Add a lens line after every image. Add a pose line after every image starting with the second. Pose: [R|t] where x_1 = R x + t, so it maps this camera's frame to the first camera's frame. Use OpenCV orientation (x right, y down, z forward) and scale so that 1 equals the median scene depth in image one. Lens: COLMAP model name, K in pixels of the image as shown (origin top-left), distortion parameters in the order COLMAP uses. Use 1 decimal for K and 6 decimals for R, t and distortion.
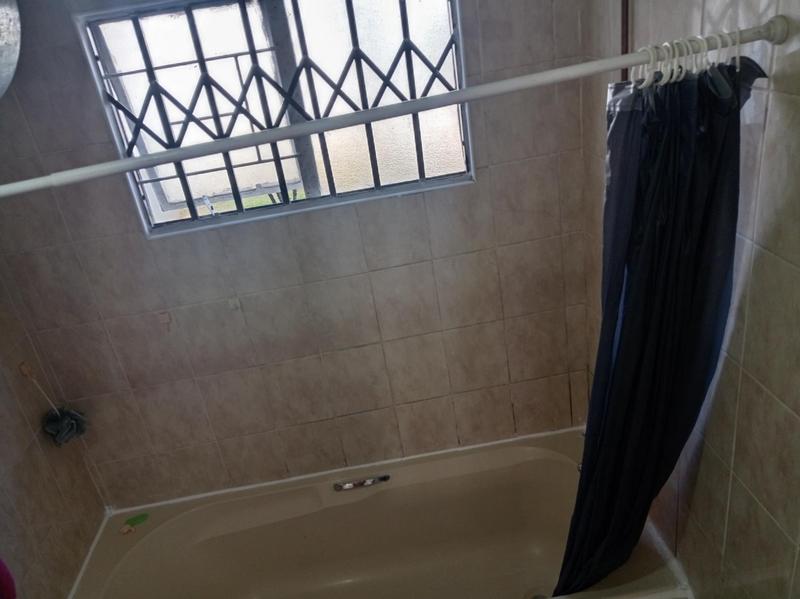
lens RADIAL K [[630.8, 0, 400.0], [0, 630.8, 299.5], [0, 0, 1]] dist [0.083512, -0.123869]
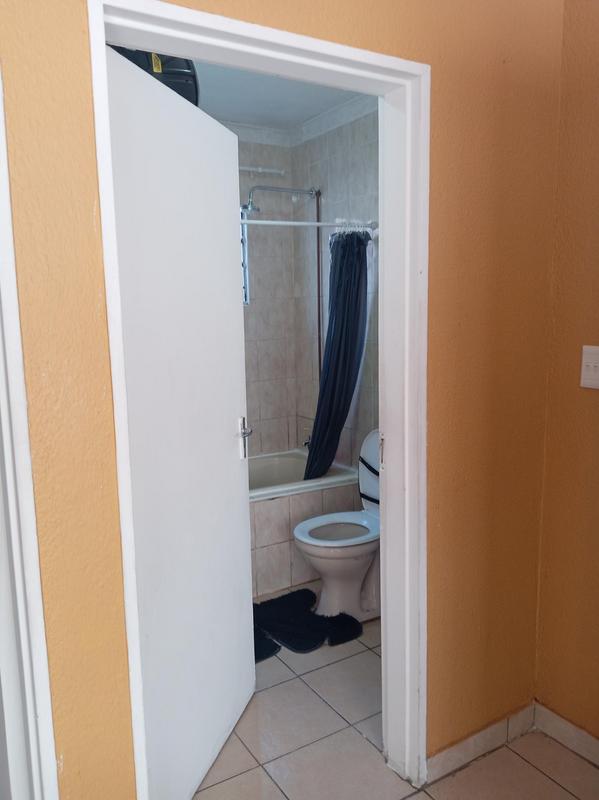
lens RADIAL K [[623.9, 0, 299.5], [0, 623.9, 400.0], [0, 0, 1]] dist [0.126742, -0.255307]
pose [[0.900024, 0.064658, 0.431017, -0.590657], [0.081859, 0.946257, -0.312884, 0.753497], [-0.428083, 0.316886, 0.846362, -0.710988]]
